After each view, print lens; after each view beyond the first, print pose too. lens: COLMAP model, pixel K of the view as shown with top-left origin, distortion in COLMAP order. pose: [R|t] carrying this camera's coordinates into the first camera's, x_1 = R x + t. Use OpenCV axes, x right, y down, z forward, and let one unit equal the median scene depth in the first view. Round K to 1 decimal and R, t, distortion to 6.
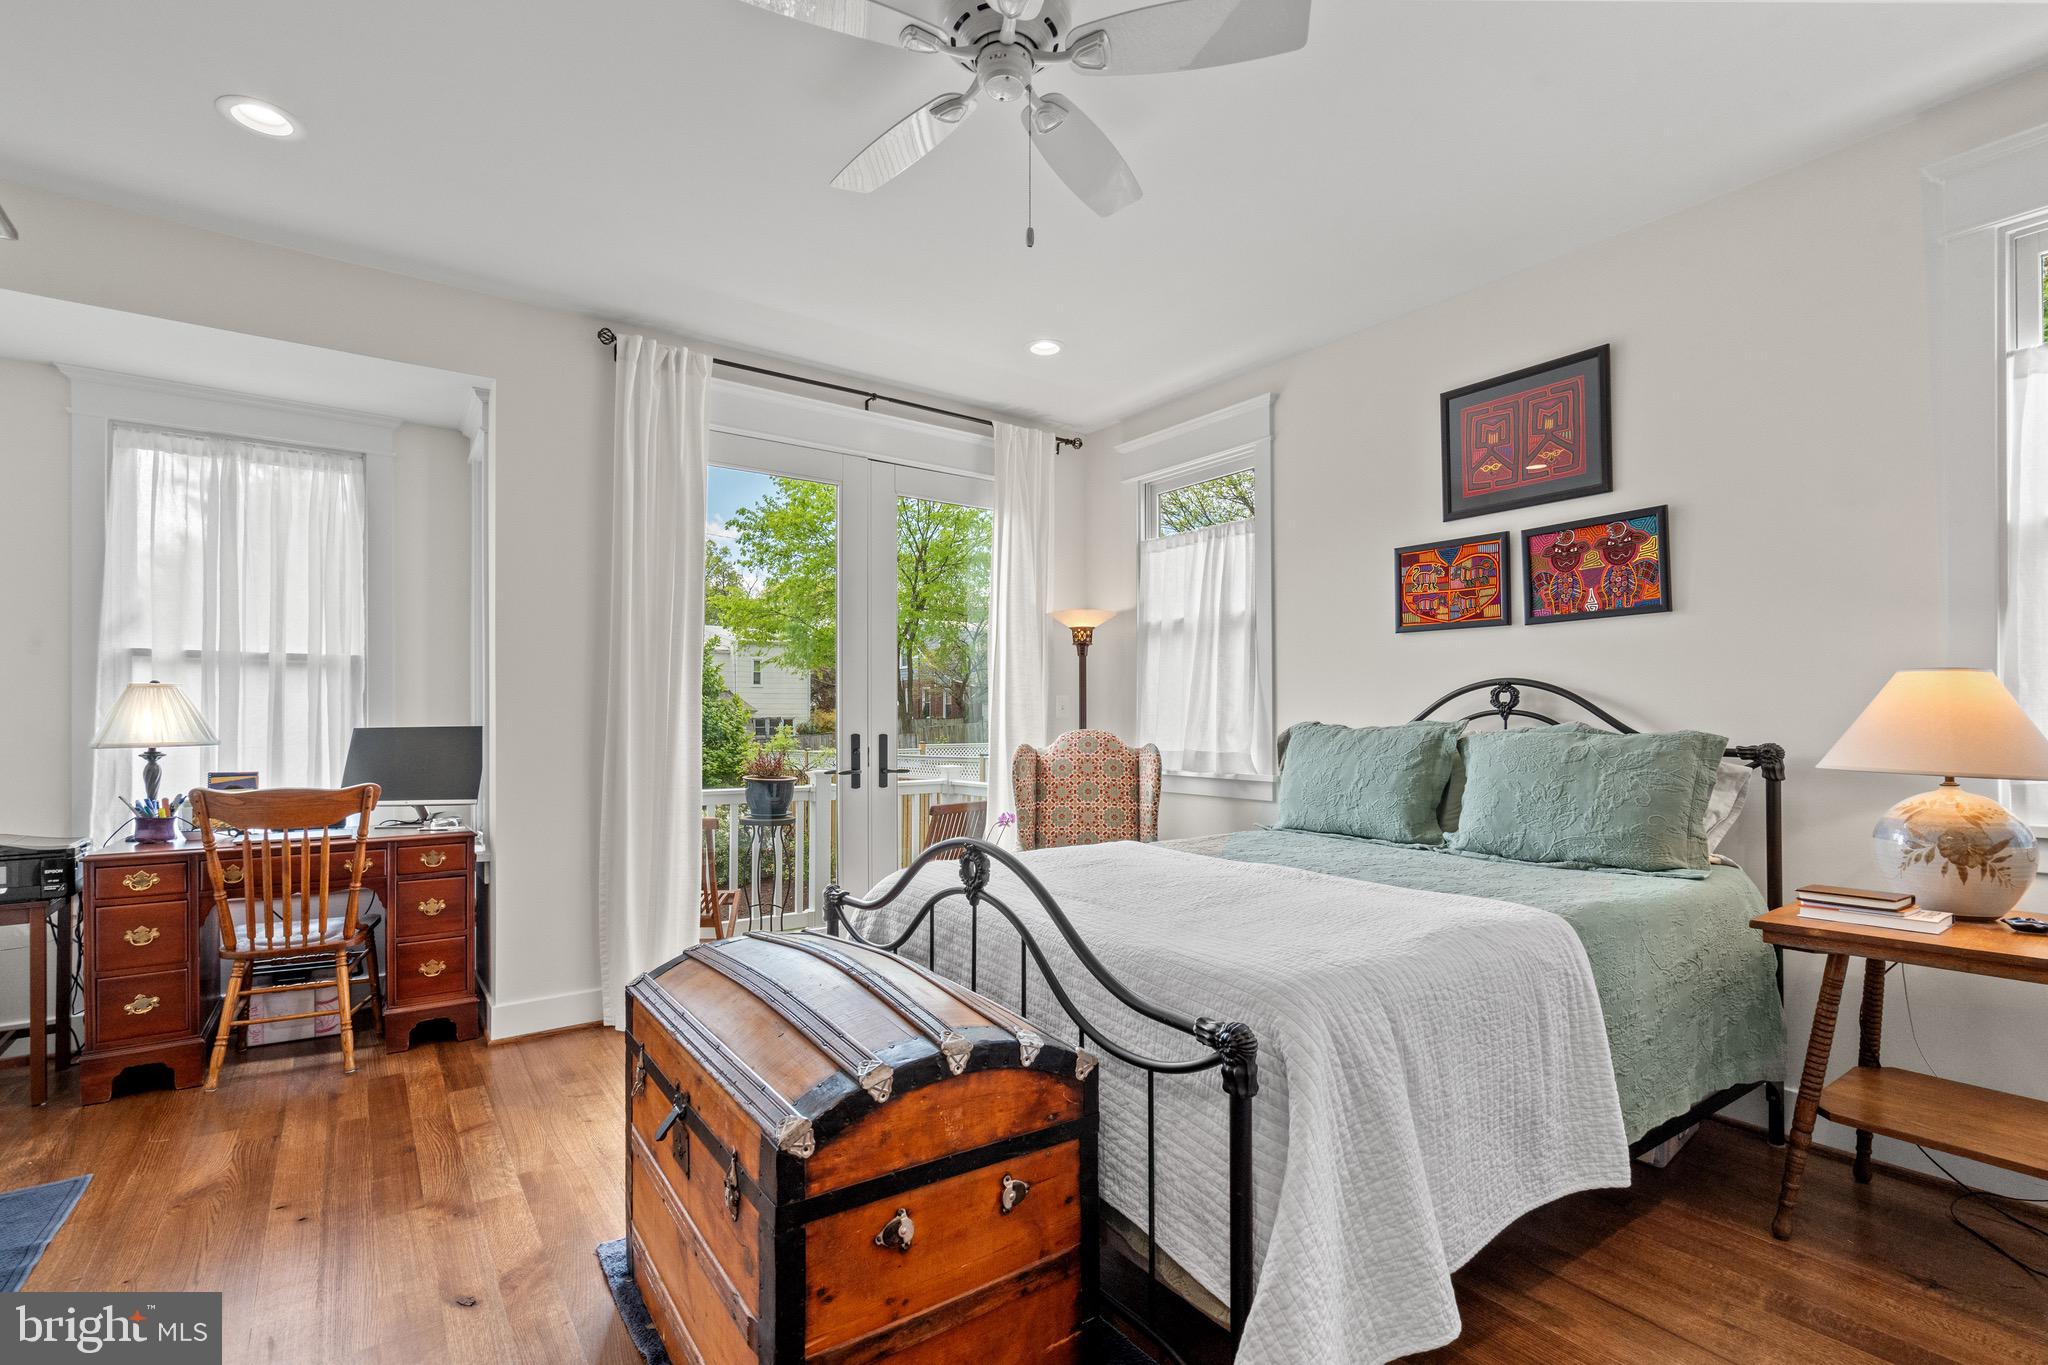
lens RADIAL K [[936.0, 0, 1048.1], [0, 936.0, 705.9], [0, 0, 1]] dist [-0.011382, 0.003586]
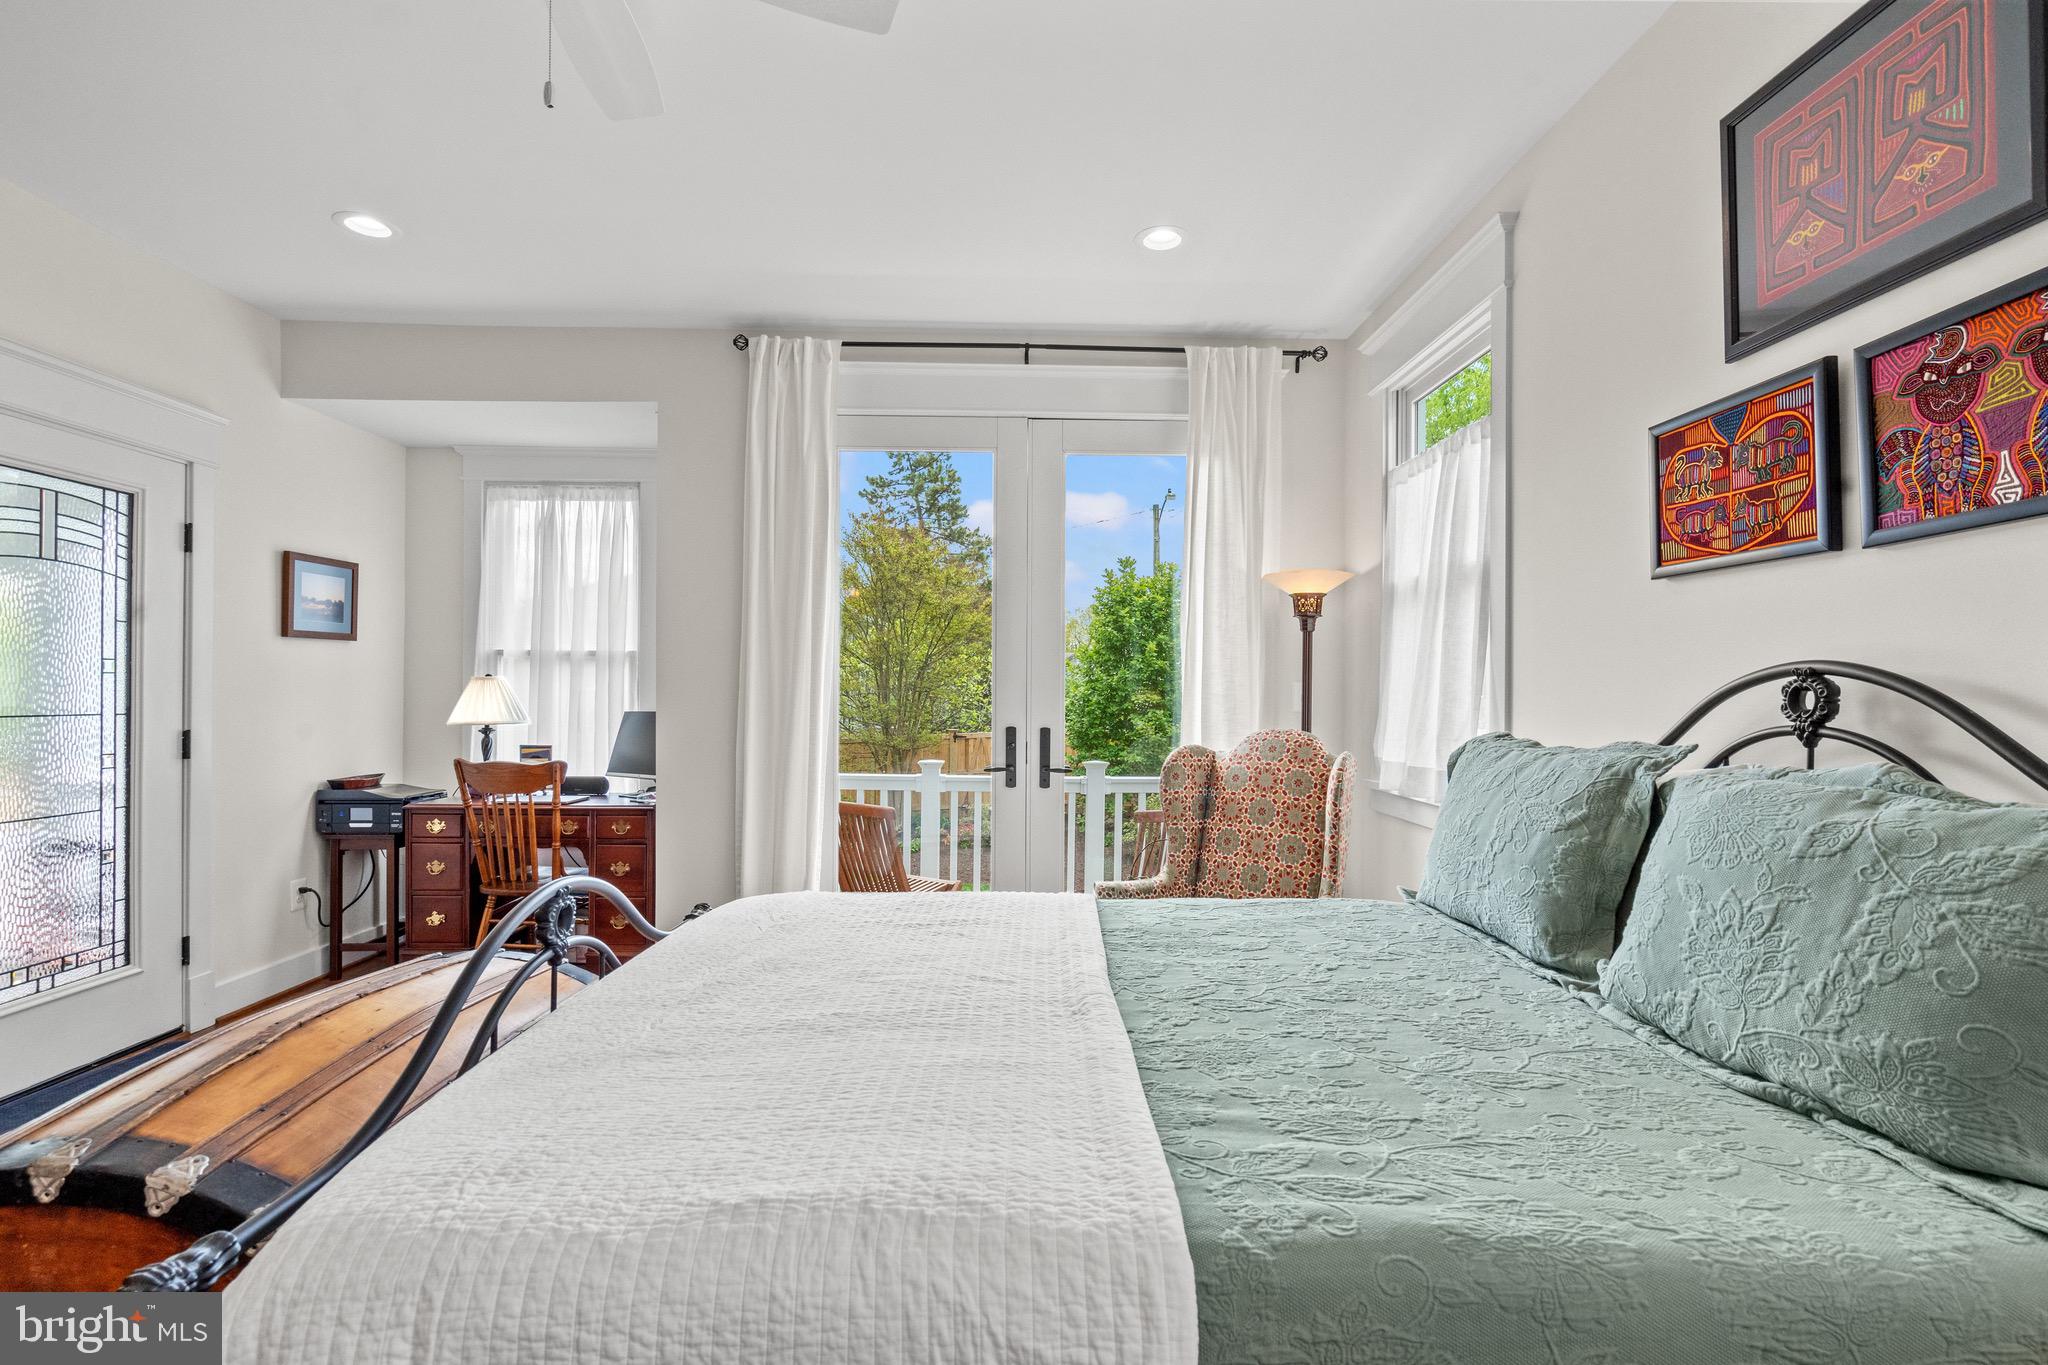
lens RADIAL K [[936.0, 0, 1022.0], [0, 936.0, 686.6], [0, 0, 1]] dist [-0.011382, 0.003586]
pose [[0.811355, 0.004678, -0.584534, 0.418818], [-0.001976, 0.999984, 0.005260, -0.017197], [0.584550, -0.003112, 0.811352, 0.350819]]
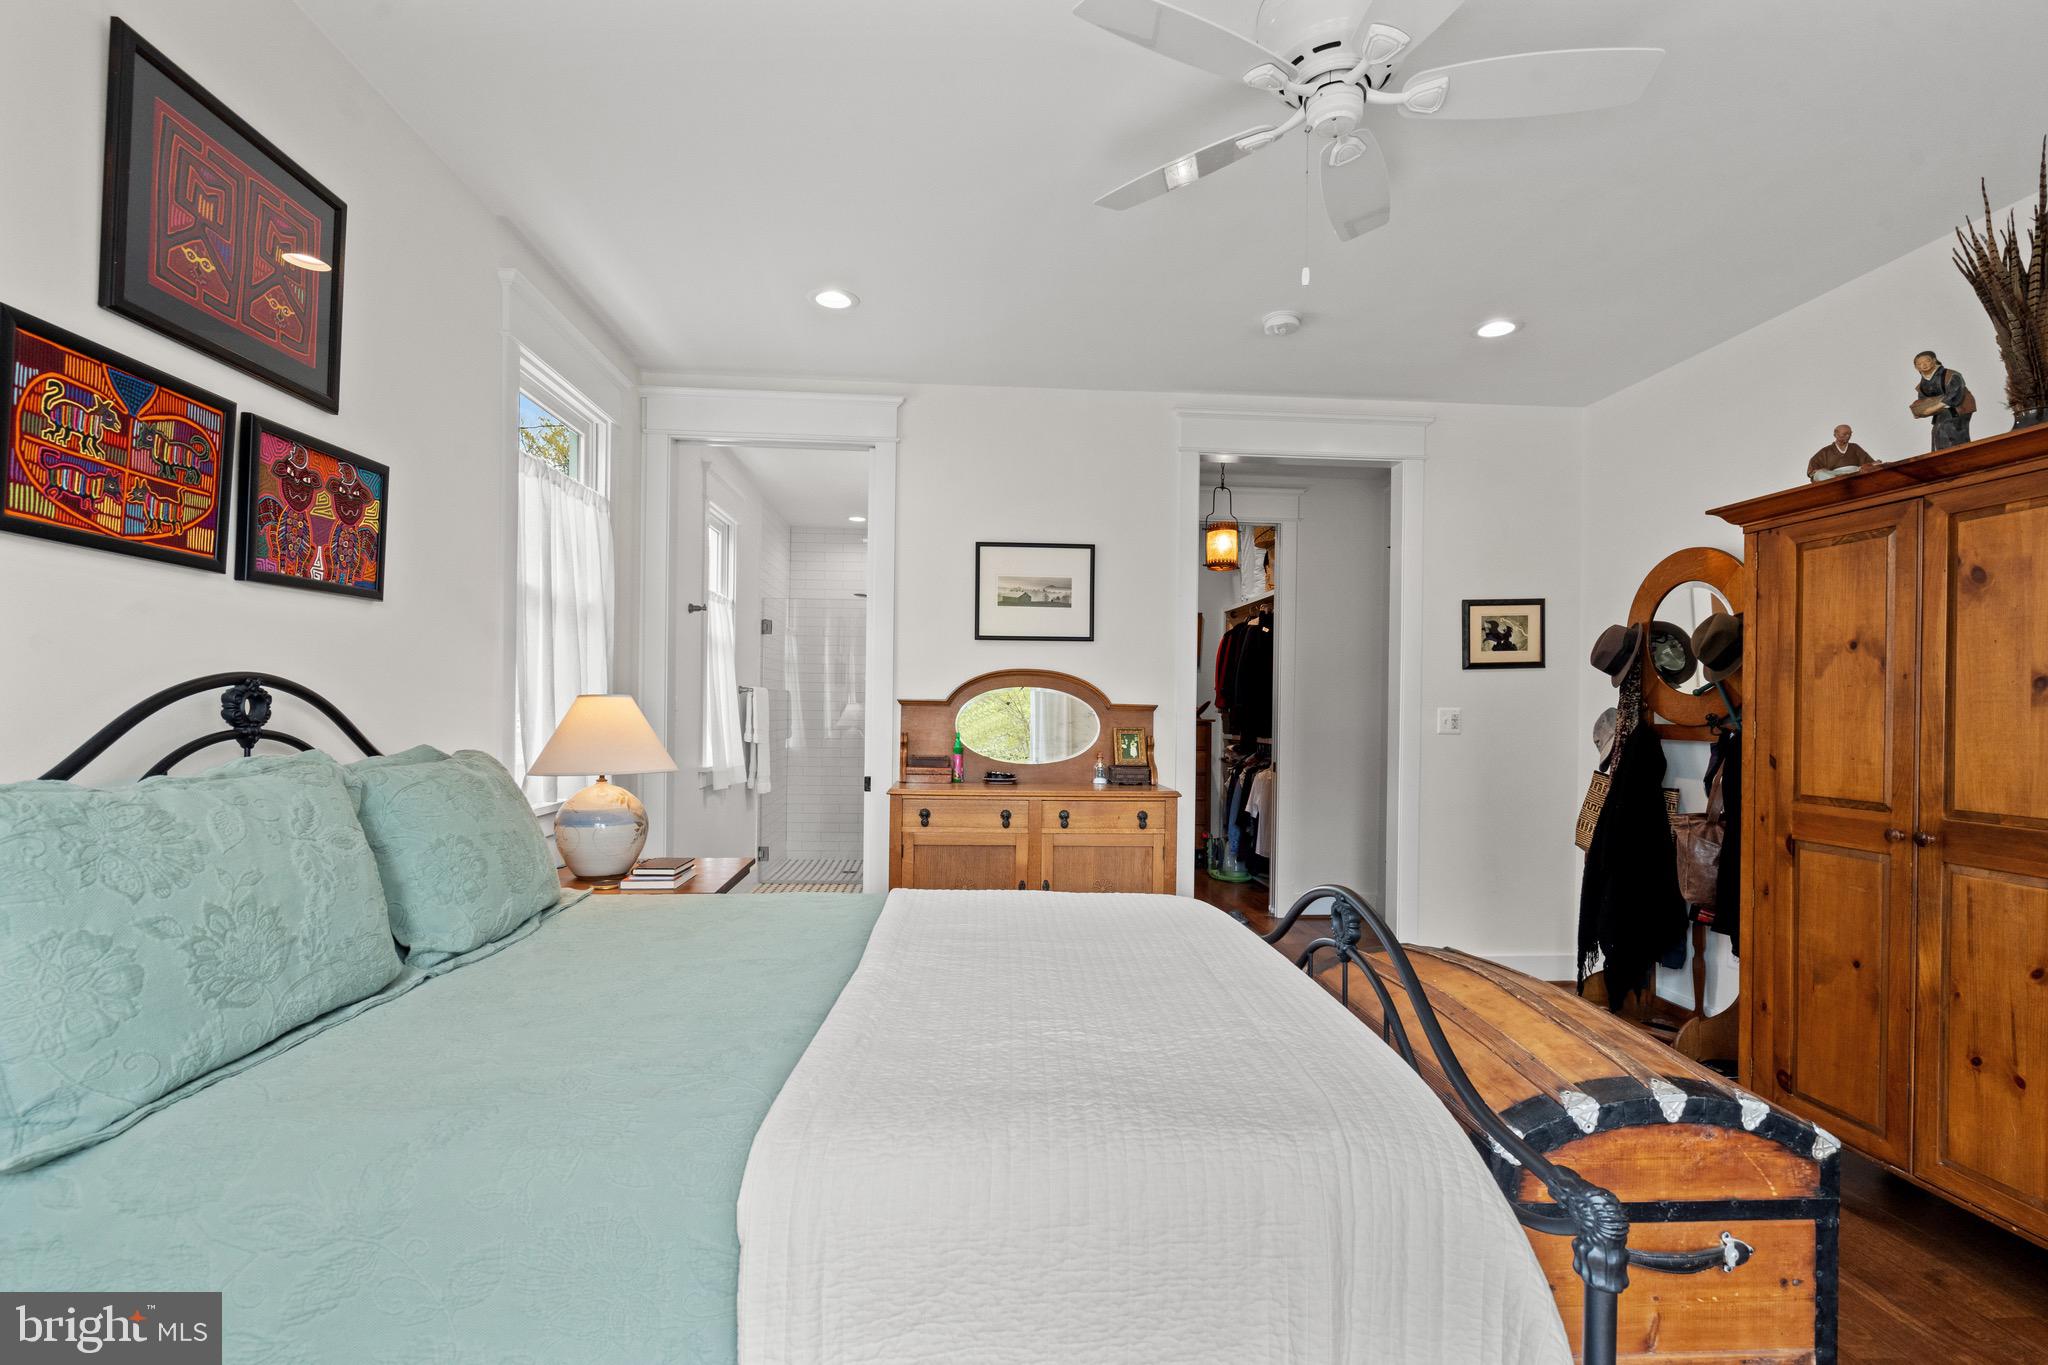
lens RADIAL K [[936.0, 0, 1020.7], [0, 936.0, 700.1], [0, 0, 1]] dist [-0.011382, 0.003586]
pose [[-0.845523, -0.010537, 0.533834, -0.184284], [-0.023727, 0.999559, -0.017850, -0.013442], [-0.533411, -0.027759, -0.845401, 1.164183]]
